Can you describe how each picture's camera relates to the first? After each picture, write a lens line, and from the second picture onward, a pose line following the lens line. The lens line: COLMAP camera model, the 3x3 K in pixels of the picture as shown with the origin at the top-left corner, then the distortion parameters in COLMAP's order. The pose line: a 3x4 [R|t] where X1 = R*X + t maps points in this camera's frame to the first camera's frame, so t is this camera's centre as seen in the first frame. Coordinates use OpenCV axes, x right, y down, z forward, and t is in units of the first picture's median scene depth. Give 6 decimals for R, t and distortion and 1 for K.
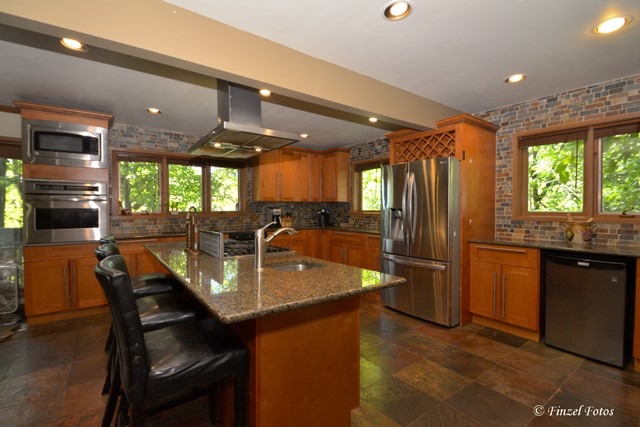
lens RADIAL K [[288.8, 0, 312.8], [0, 288.8, 214.8], [0, 0, 1]] dist [-0.009793, -0.000235]
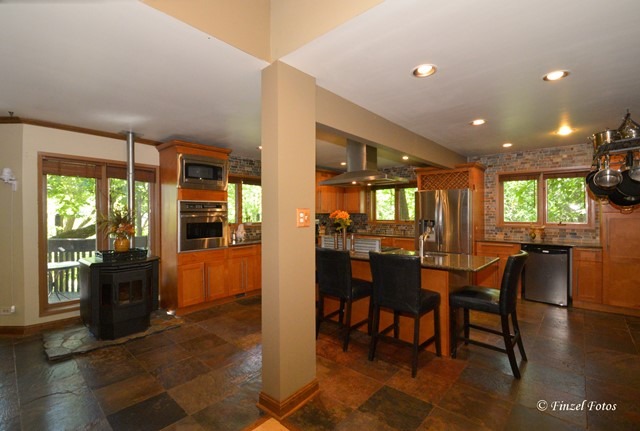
lens RADIAL K [[277.3, 0, 320.0], [0, 277.3, 215.5], [0, 0, 1]] dist [0.001393, 0.000242]
pose [[0.979218, -0.004752, 0.202754, -0.587837], [0.008270, 0.999829, -0.016510, -0.028068], [-0.202641, 0.017844, 0.979091, -0.316115]]
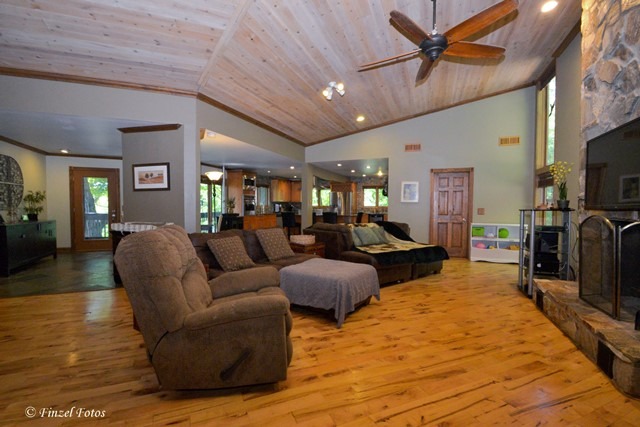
lens RADIAL K [[288.8, 0, 312.8], [0, 288.8, 214.8], [0, 0, 1]] dist [-0.009793, -0.000235]
pose [[0.853576, -0.009331, 0.520885, -1.829178], [0.001332, 0.999875, 0.015729, 0.040991], [-0.520967, -0.012733, 0.853482, -1.904469]]
